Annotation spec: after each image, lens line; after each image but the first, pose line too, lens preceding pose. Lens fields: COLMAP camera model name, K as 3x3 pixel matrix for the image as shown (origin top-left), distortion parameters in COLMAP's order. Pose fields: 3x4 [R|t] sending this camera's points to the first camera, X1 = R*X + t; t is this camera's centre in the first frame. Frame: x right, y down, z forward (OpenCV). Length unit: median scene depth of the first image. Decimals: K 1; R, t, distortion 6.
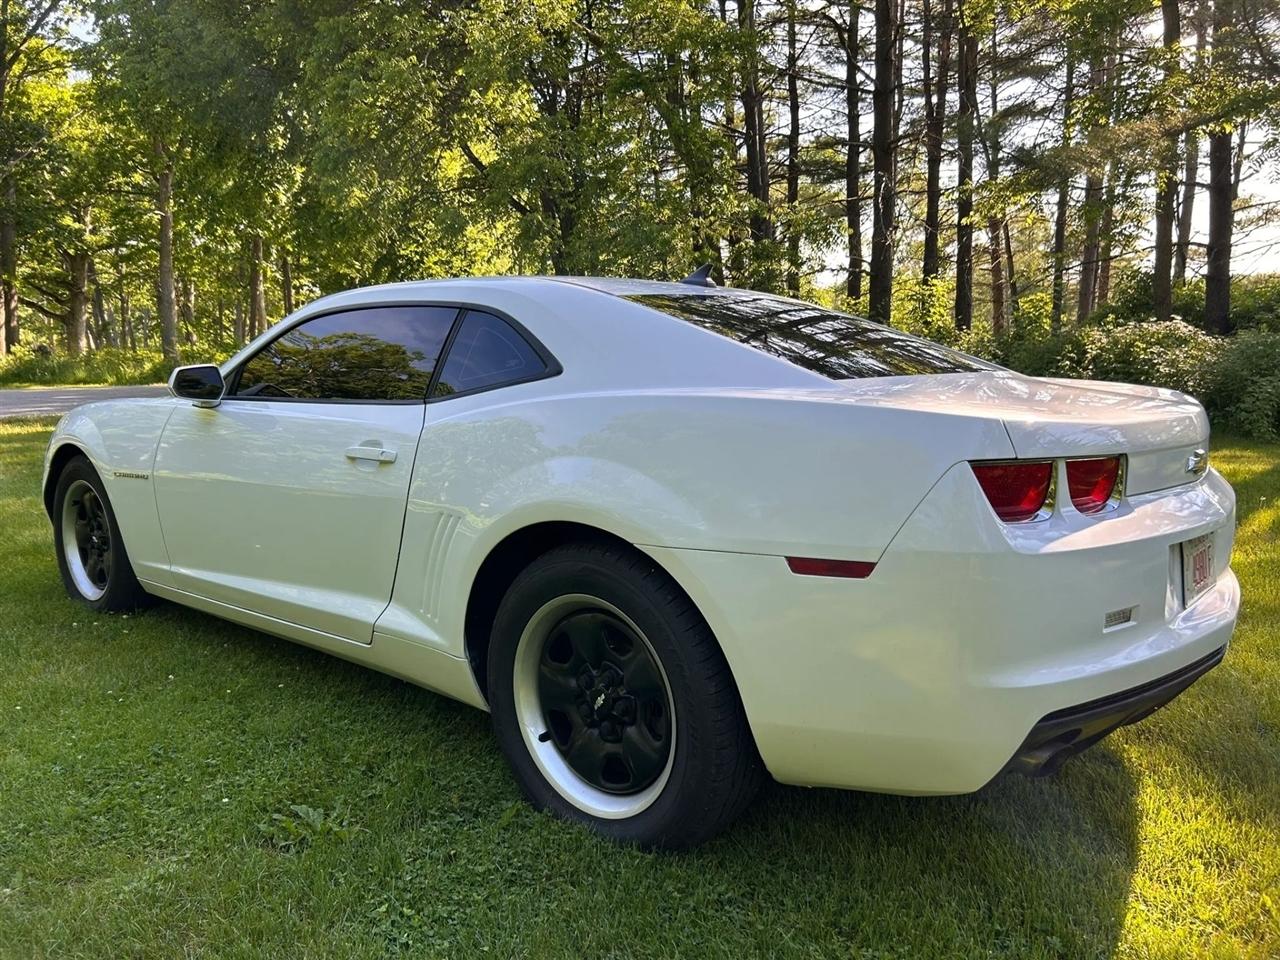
lens RADIAL K [[960.2, 0, 641.5], [0, 960.2, 478.9], [0, 0, 1]] dist [0.044096, -0.046846]
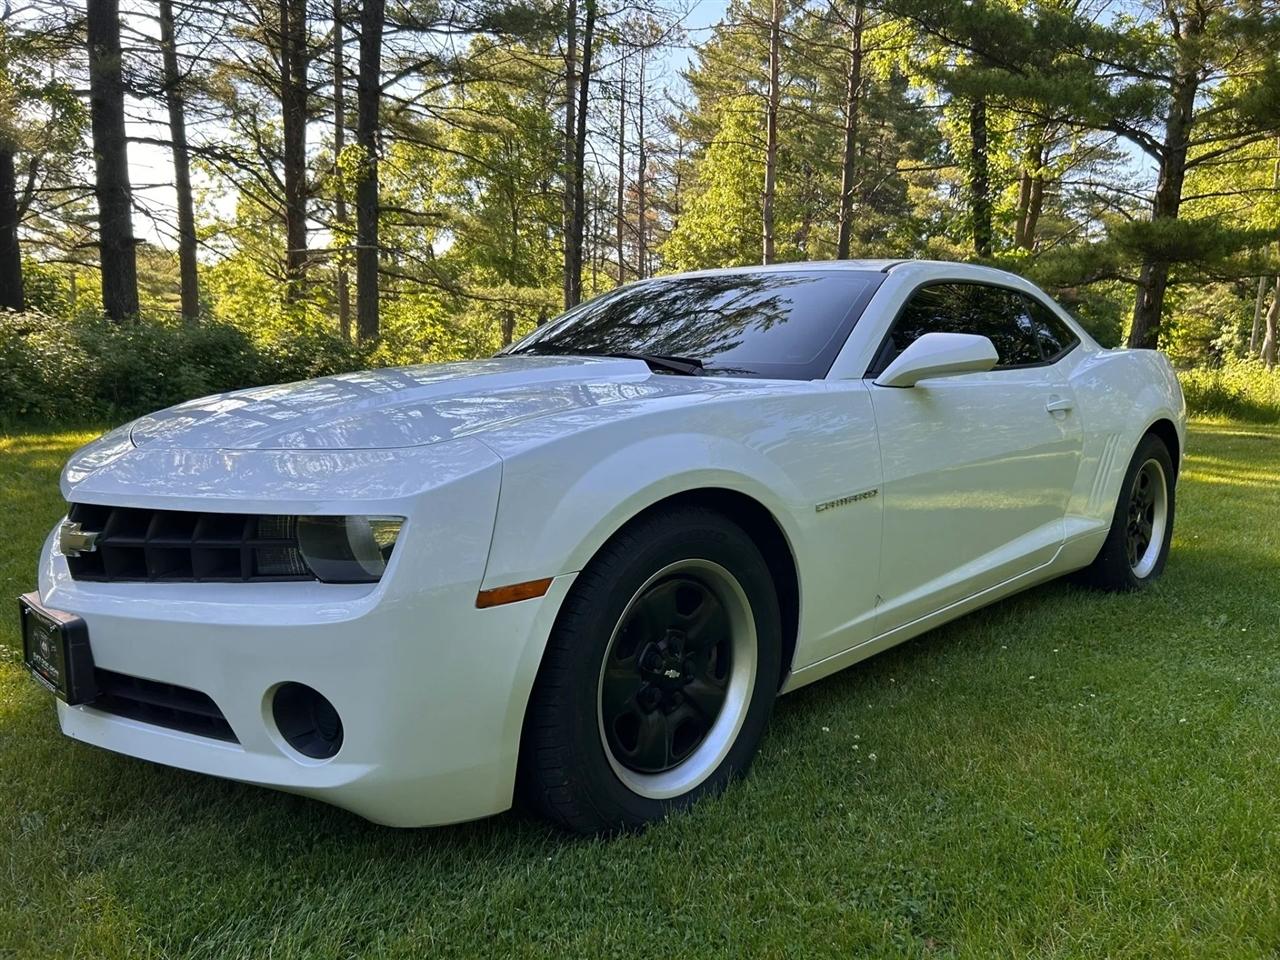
lens RADIAL K [[990.3, 0, 640.3], [0, 990.3, 480.1], [0, 0, 1]] dist [0.040456, -0.044719]
pose [[0.060024, -0.129425, 0.989771, -1.268291], [0.124092, 0.984834, 0.121254, -0.122460], [-0.990453, 0.115545, 0.075175, 1.143323]]
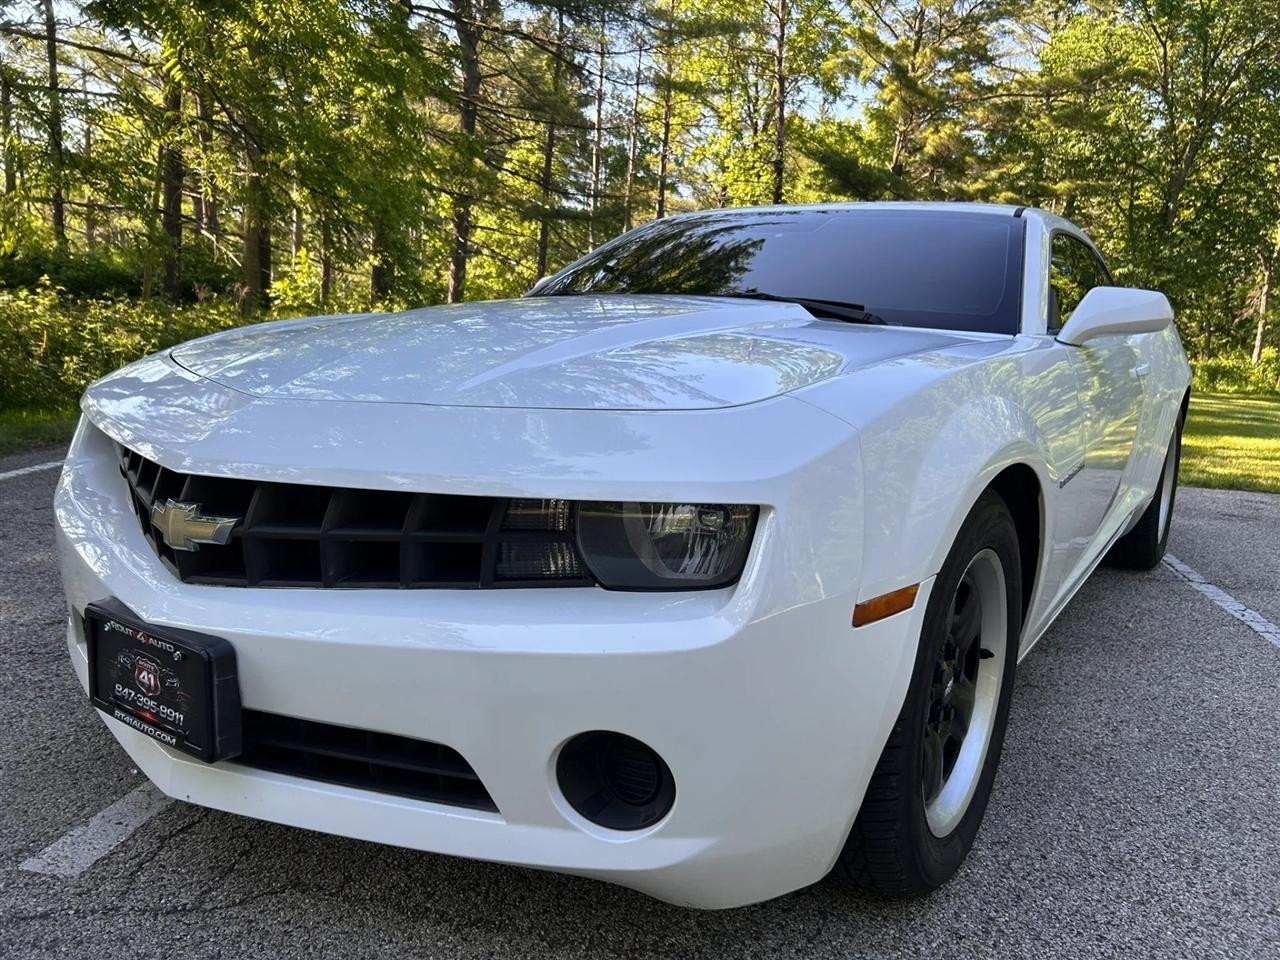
lens RADIAL K [[990.3, 0, 643.9], [0, 990.3, 480.3], [0, 0, 1]] dist [0.040456, -0.044719]
pose [[-0.131592, -0.180819, 0.974673, -1.132239], [0.081803, 0.977889, 0.192460, -0.142621], [-0.987923, 0.105057, -0.113890, 1.389735]]
